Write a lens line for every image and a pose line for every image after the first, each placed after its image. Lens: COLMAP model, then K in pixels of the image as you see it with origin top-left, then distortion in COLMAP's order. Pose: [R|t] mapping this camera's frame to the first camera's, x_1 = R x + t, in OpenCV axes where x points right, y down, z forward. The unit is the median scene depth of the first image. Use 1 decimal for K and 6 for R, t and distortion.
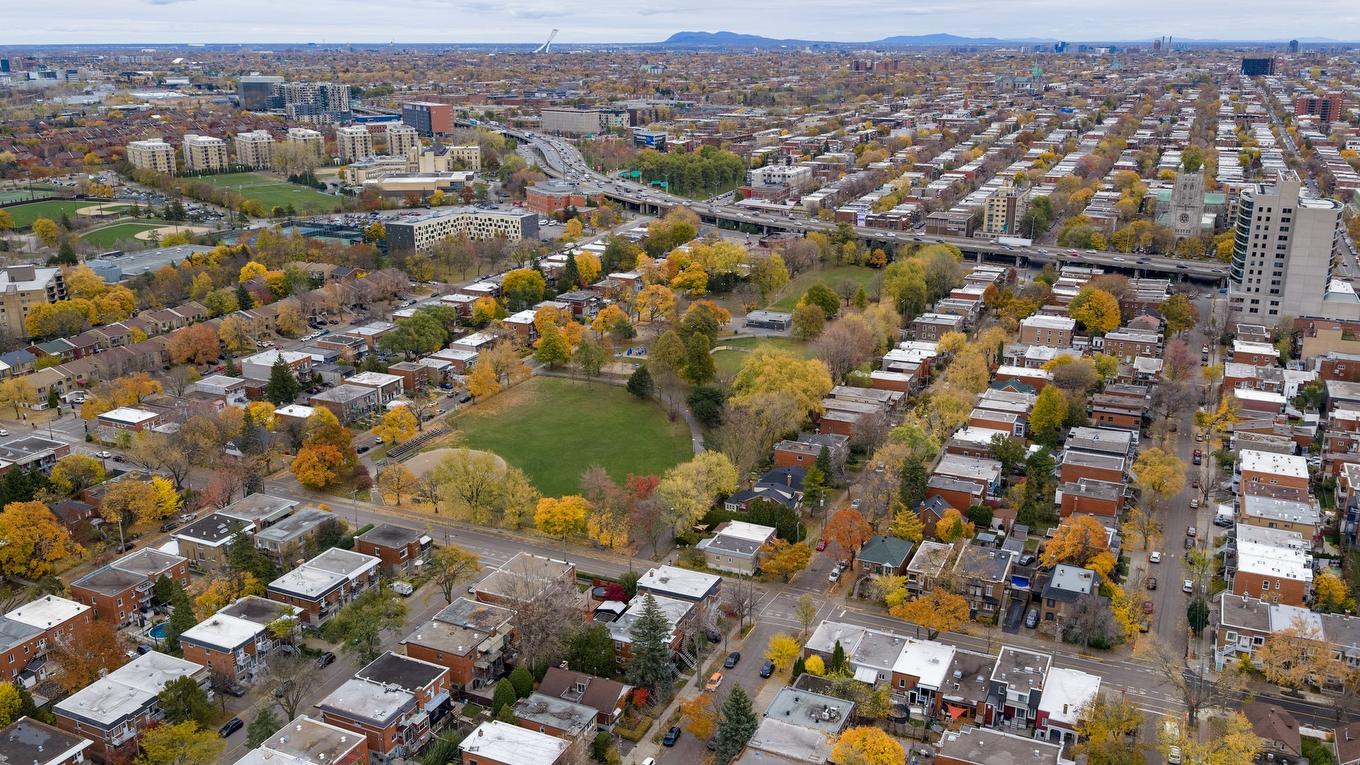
lens RADIAL K [[1119.1, 0, 682.9], [0, 1119.1, 383.6], [0, 0, 1]] dist [0.020227, -0.037051]
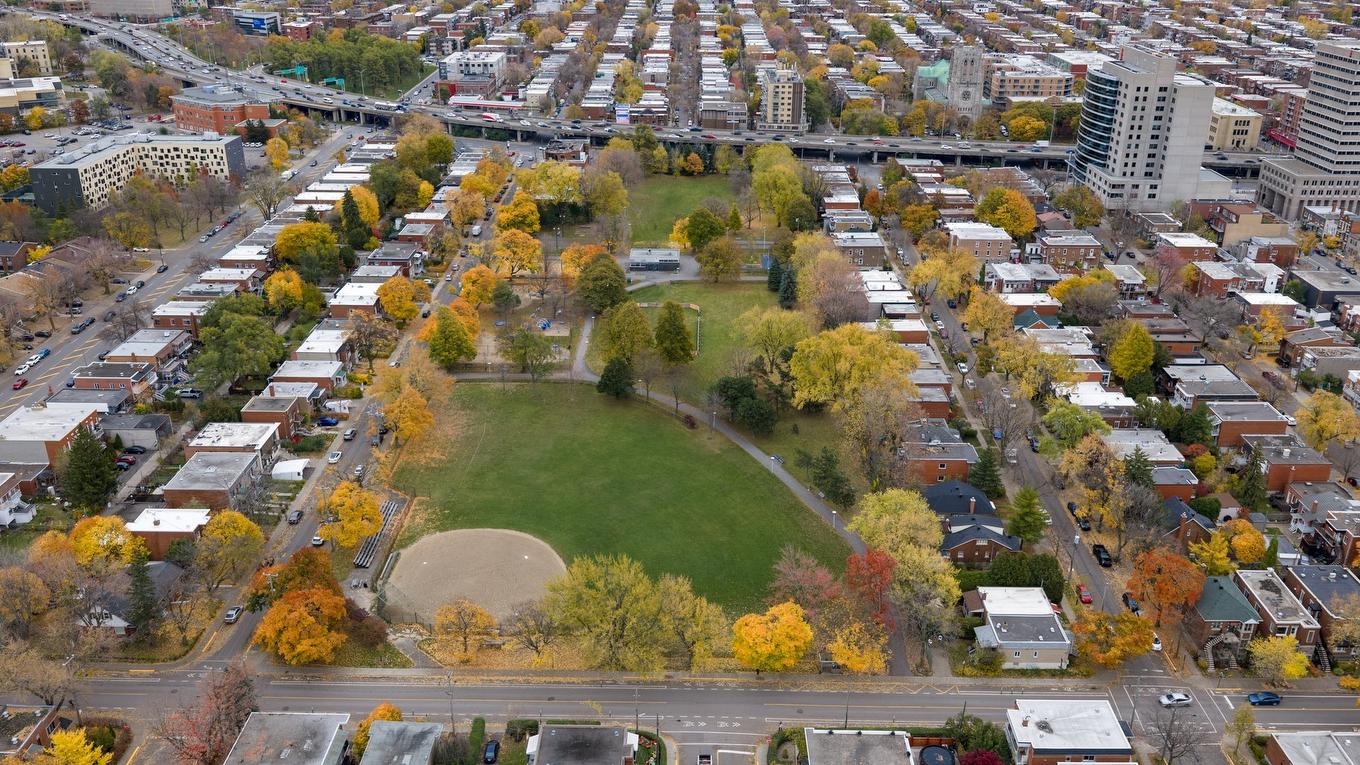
lens RADIAL K [[1119.1, 0, 677.4], [0, 1119.1, 383.0], [0, 0, 1]] dist [0.020227, -0.037051]
pose [[0.914143, -0.152730, 0.375520, -0.237216], [0.110843, 0.985185, 0.130859, -0.076640], [-0.389943, -0.078000, 0.917530, 0.256062]]
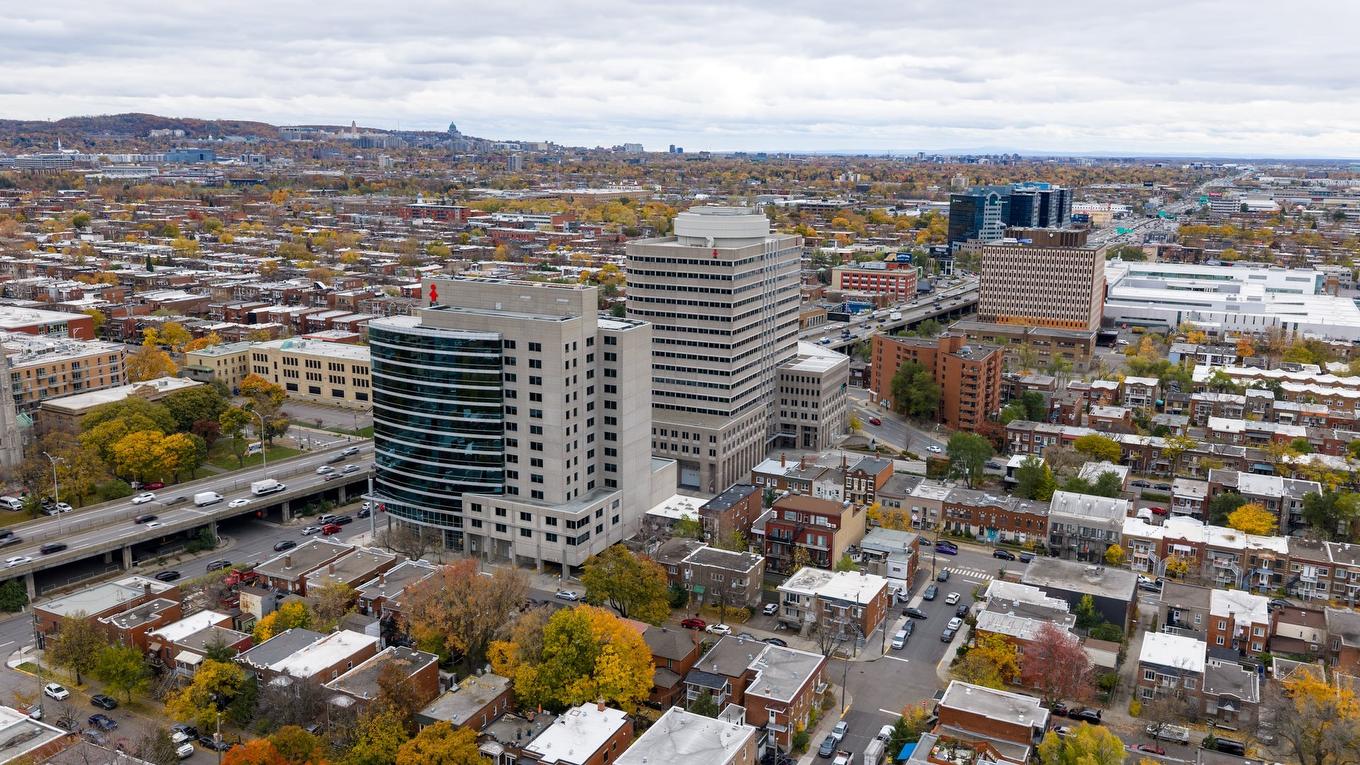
lens RADIAL K [[1119.1, 0, 685.1], [0, 1119.1, 380.9], [0, 0, 1]] dist [0.020227, -0.037051]
pose [[0.013510, -0.197331, 0.980244, -0.000986], [0.281040, 0.941564, 0.185671, -0.220462], [-0.959601, 0.272979, 0.068178, 0.907320]]
